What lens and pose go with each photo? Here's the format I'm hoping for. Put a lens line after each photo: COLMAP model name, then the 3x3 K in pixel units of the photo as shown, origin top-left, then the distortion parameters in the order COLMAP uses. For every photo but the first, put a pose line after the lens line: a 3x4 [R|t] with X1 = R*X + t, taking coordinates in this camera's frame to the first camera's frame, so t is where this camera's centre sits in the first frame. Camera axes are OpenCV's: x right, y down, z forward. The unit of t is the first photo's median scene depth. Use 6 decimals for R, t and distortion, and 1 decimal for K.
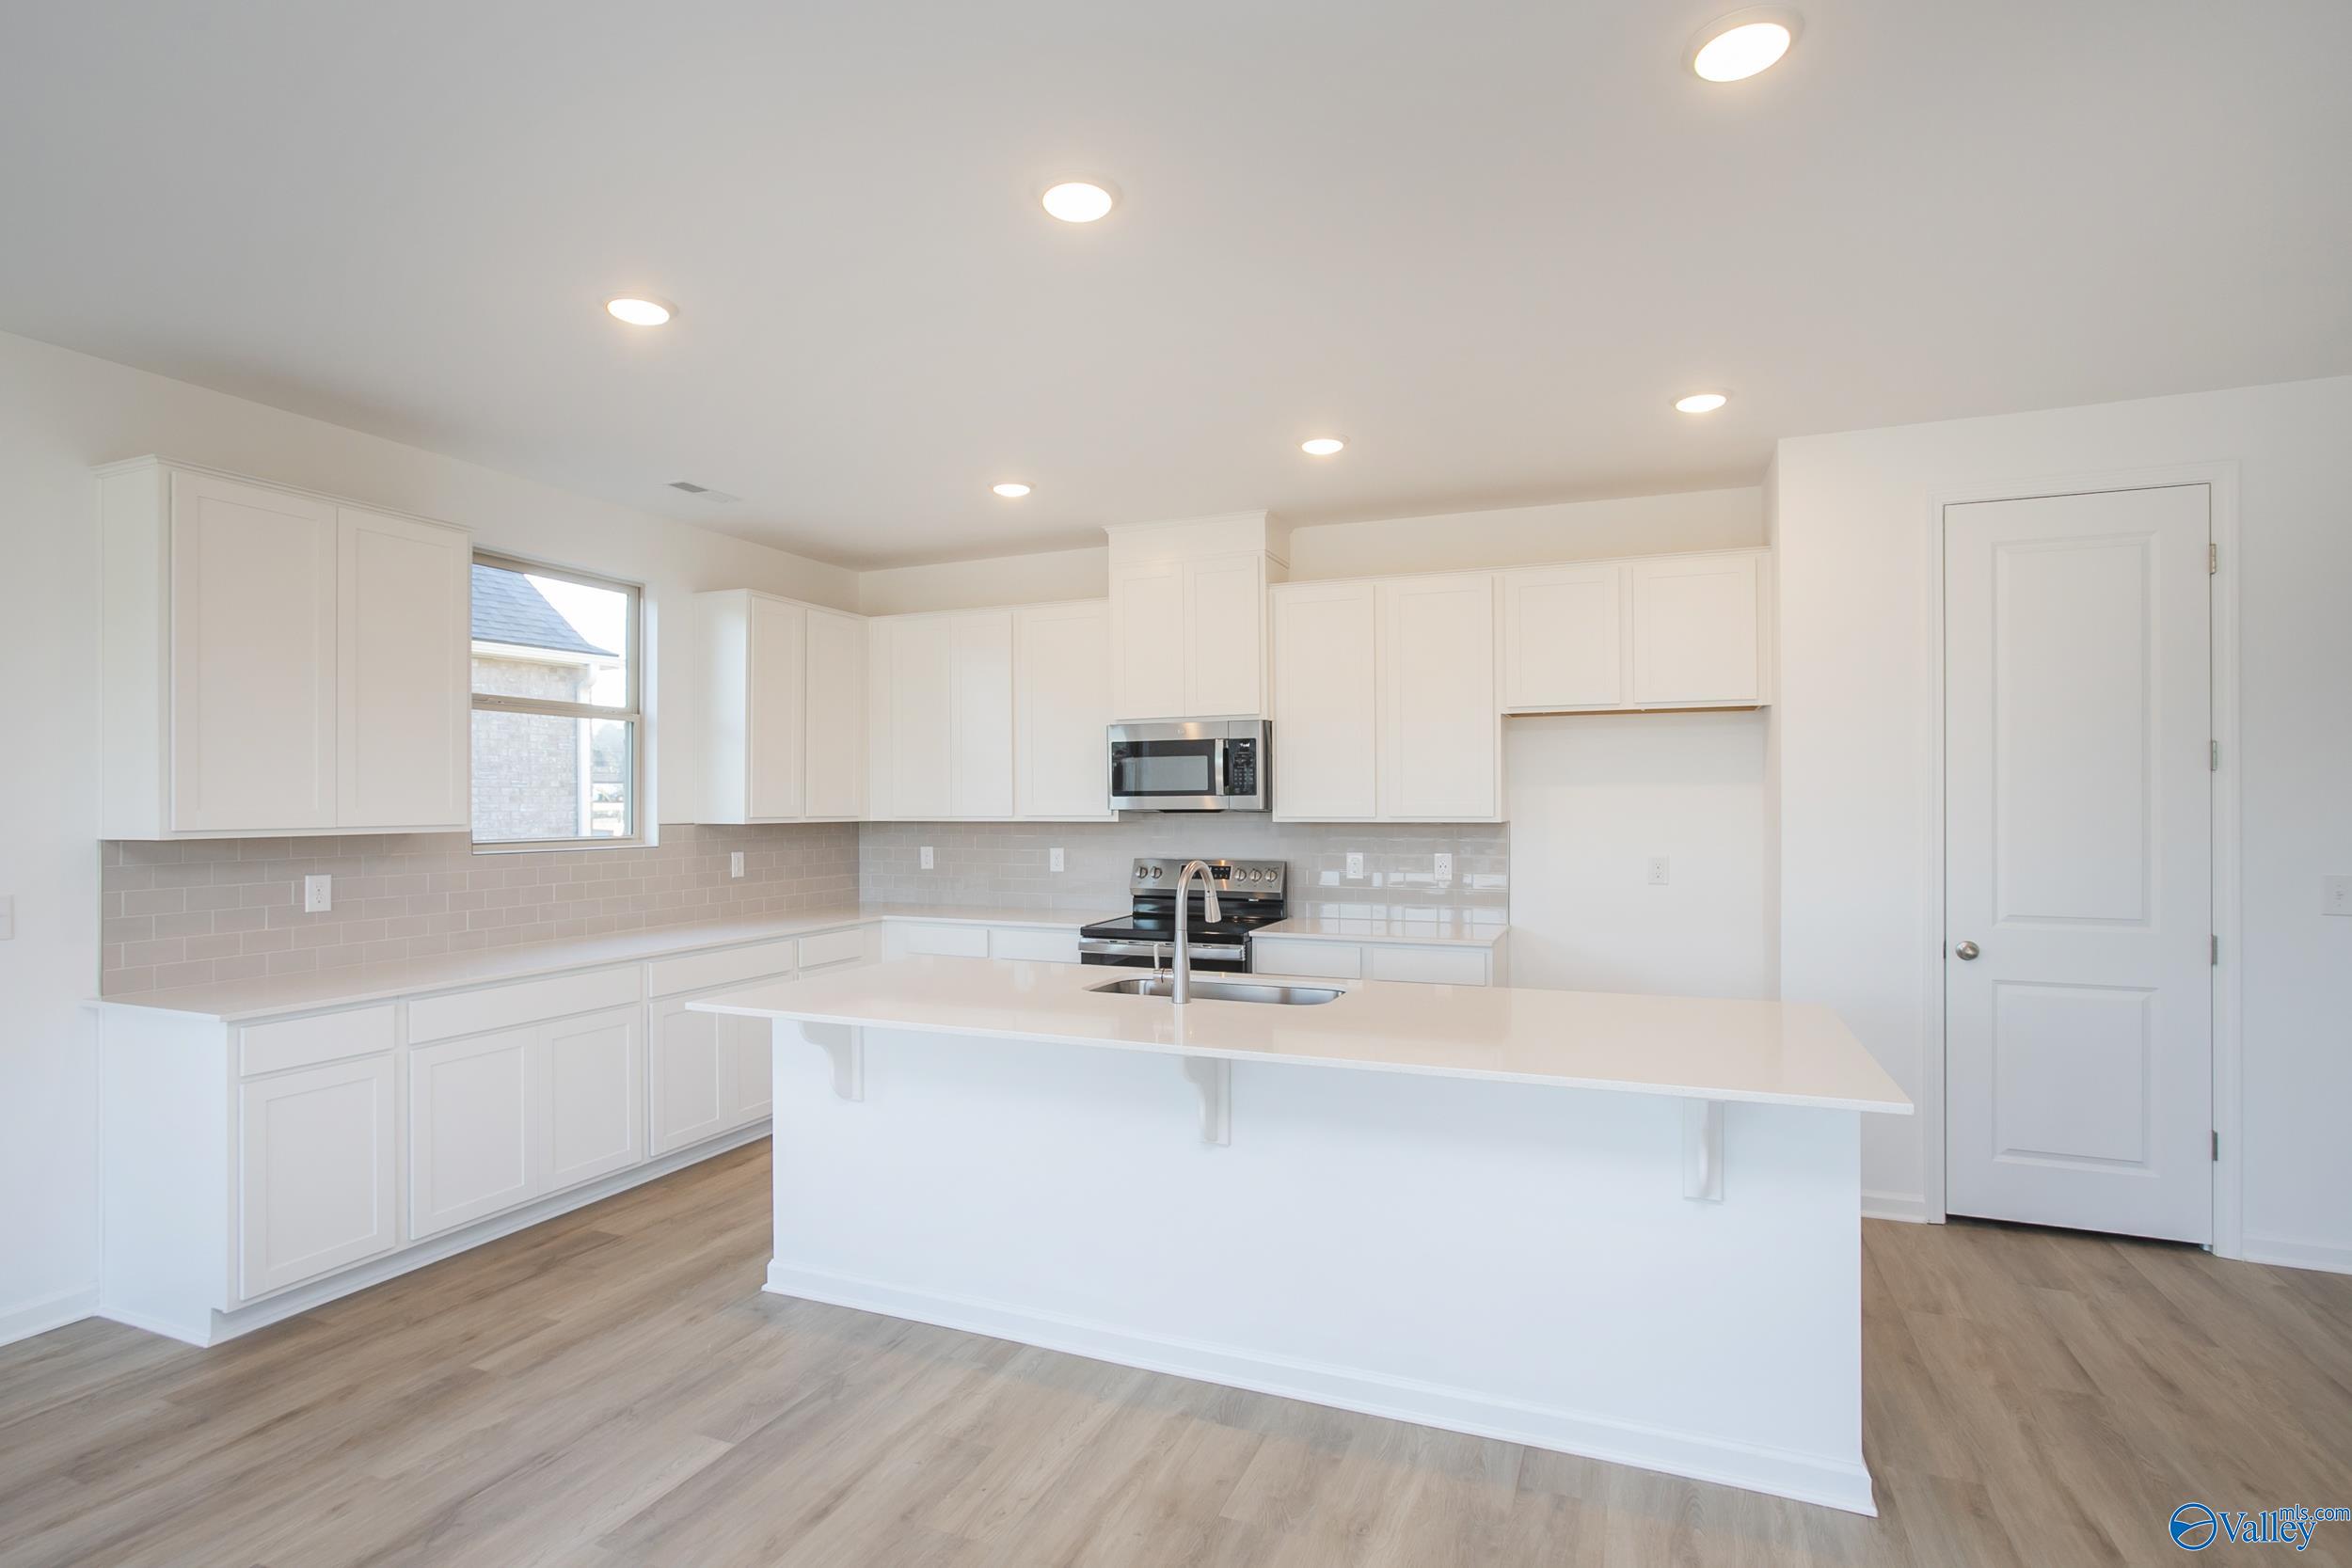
lens RADIAL K [[916.7, 0, 1218.6], [0, 916.7, 807.9], [0, 0, 1]] dist [-0.003164, -0.000015]
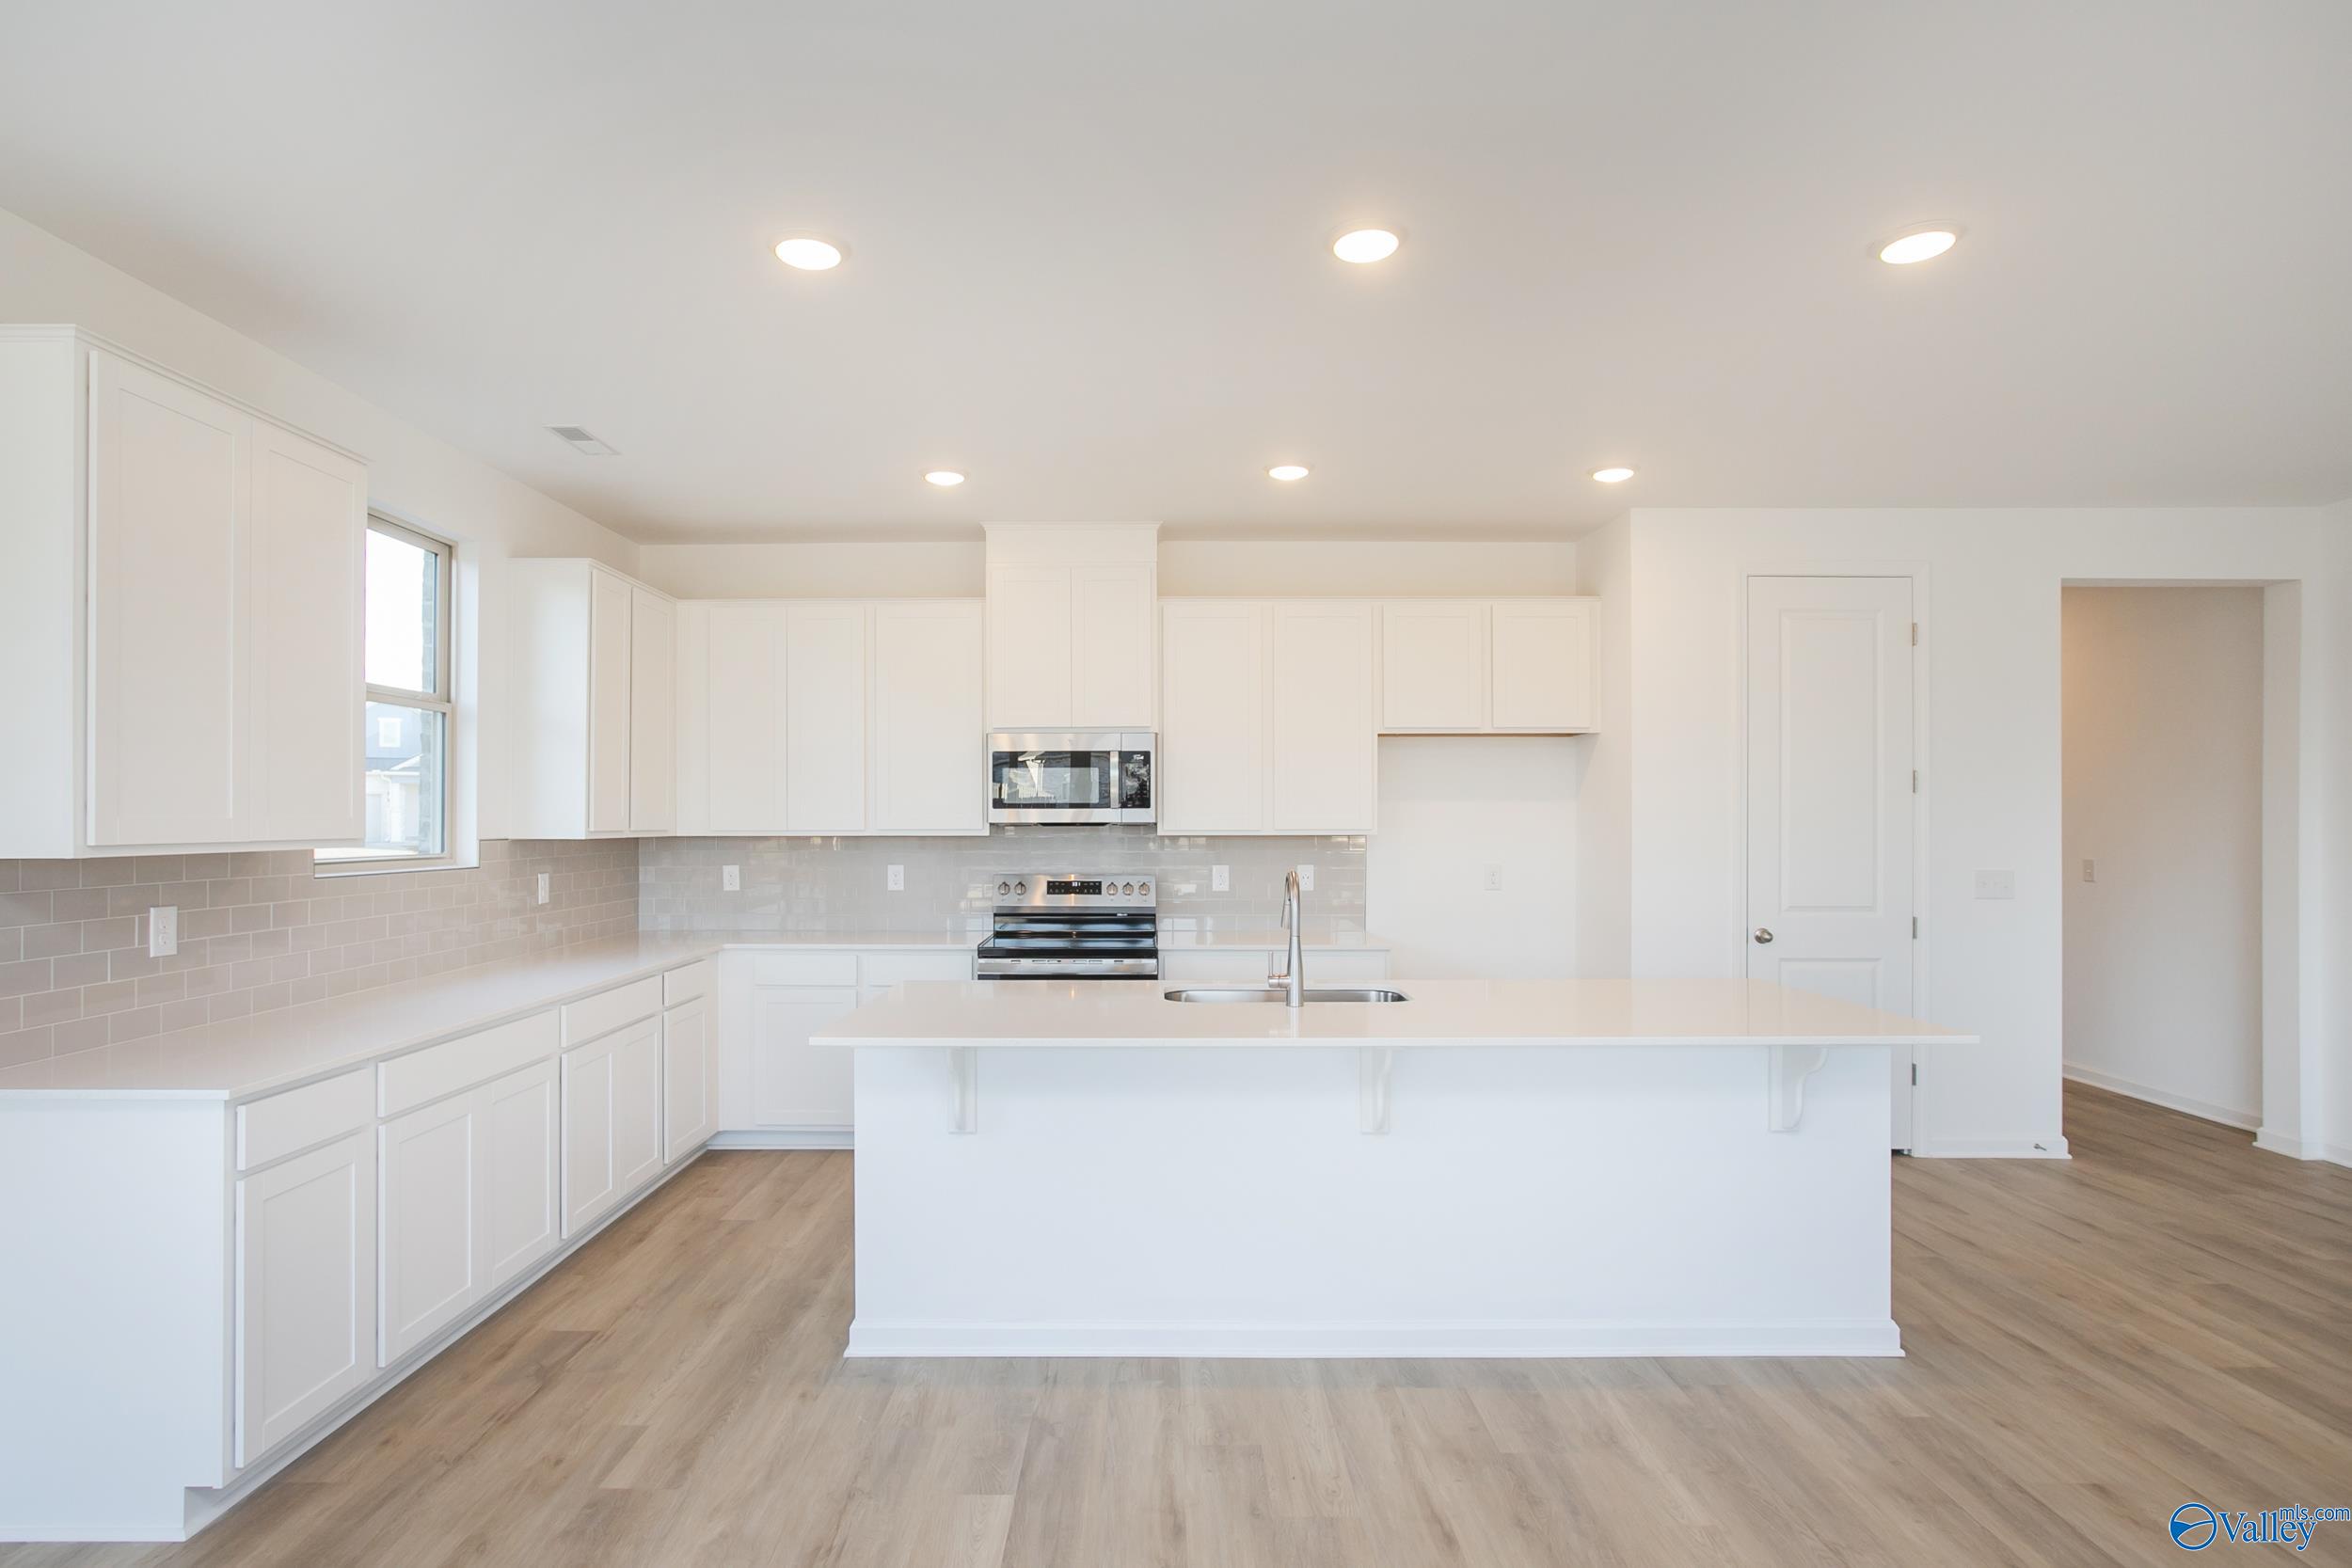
lens RADIAL K [[962.0, 0, 1150.9], [0, 962.0, 826.1], [0, 0, 1]] dist [-0.007382, 0.000225]
pose [[0.951356, -0.000374, 0.308095, -0.385729], [-0.000098, 0.999999, 0.001515, 0.005230], [-0.308095, -0.001471, 0.951354, 0.012892]]
